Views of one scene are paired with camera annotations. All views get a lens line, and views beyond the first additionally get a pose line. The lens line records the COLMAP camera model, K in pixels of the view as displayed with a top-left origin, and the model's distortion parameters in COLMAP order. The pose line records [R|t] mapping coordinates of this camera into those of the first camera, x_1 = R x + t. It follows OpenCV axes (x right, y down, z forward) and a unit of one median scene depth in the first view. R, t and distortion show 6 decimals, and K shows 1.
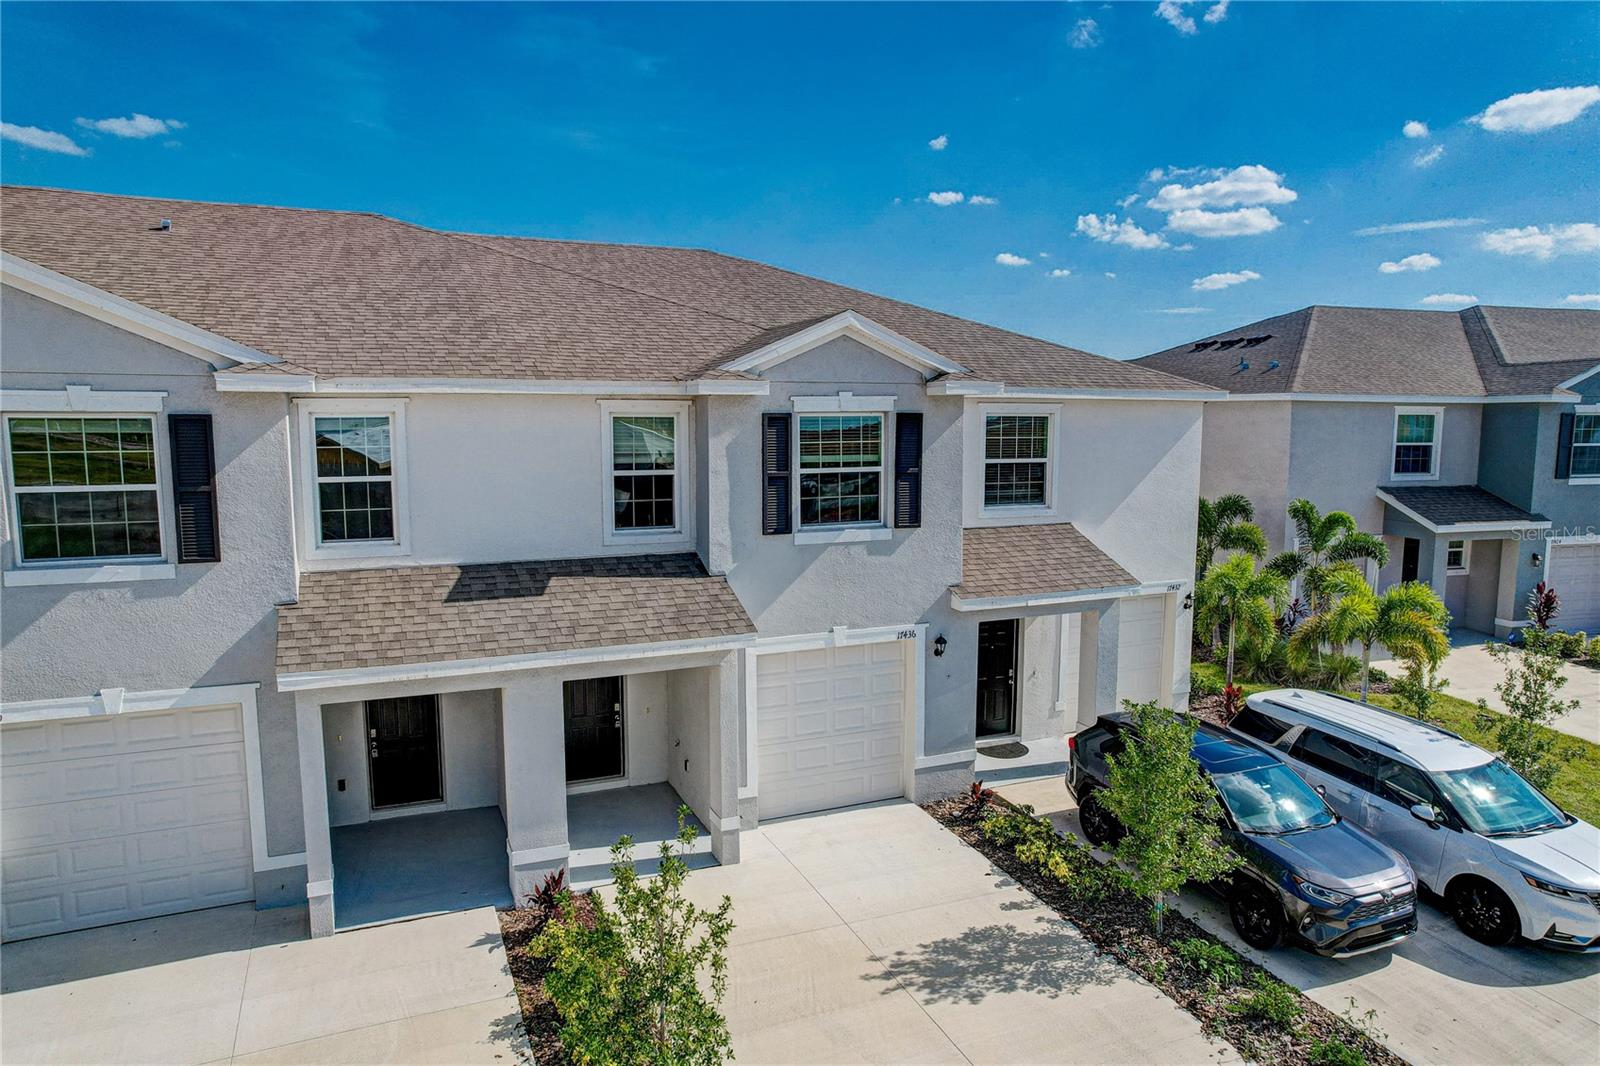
lens RADIAL K [[1025.1, 0, 803.0], [0, 1025.1, 540.3], [0, 0, 1]] dist [-0.080002, 0.073914]
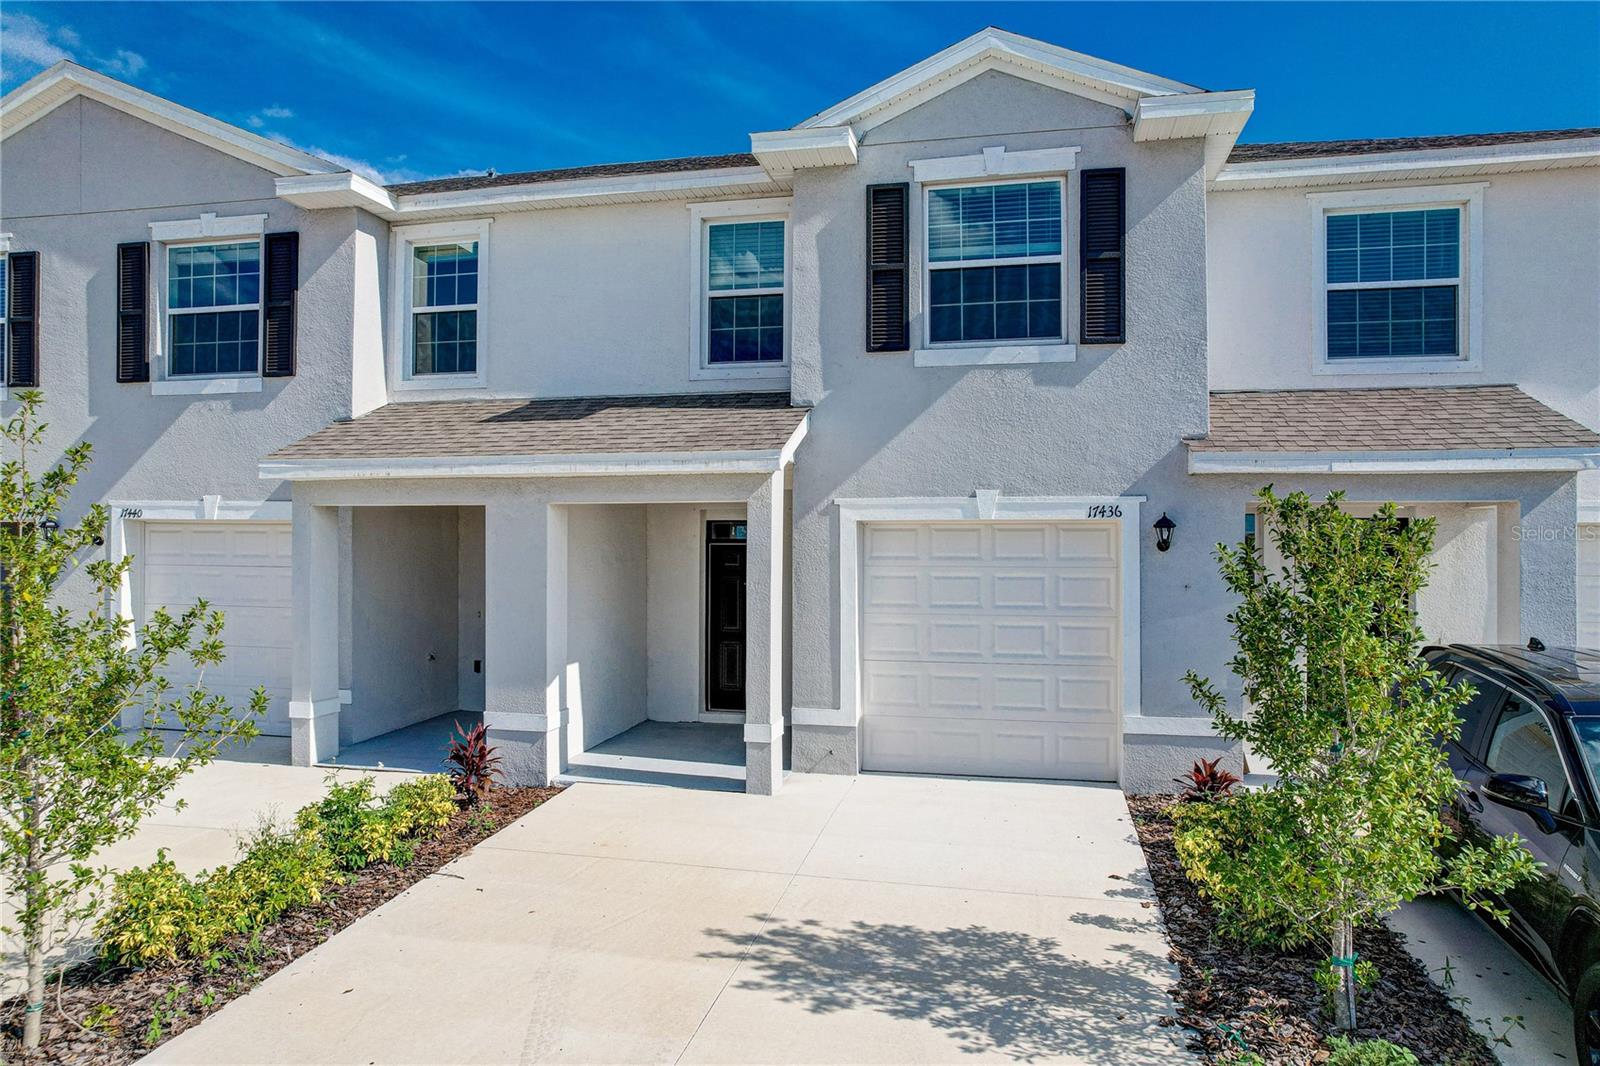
lens RADIAL K [[1025.1, 0, 803.0], [0, 1025.1, 540.3], [0, 0, 1]] dist [-0.080002, 0.073914]
pose [[0.808074, 0.000075, -0.589081, 0.368330], [-0.072477, 0.992415, -0.099294, 0.212530], [0.584606, 0.122932, 0.801950, 0.432246]]
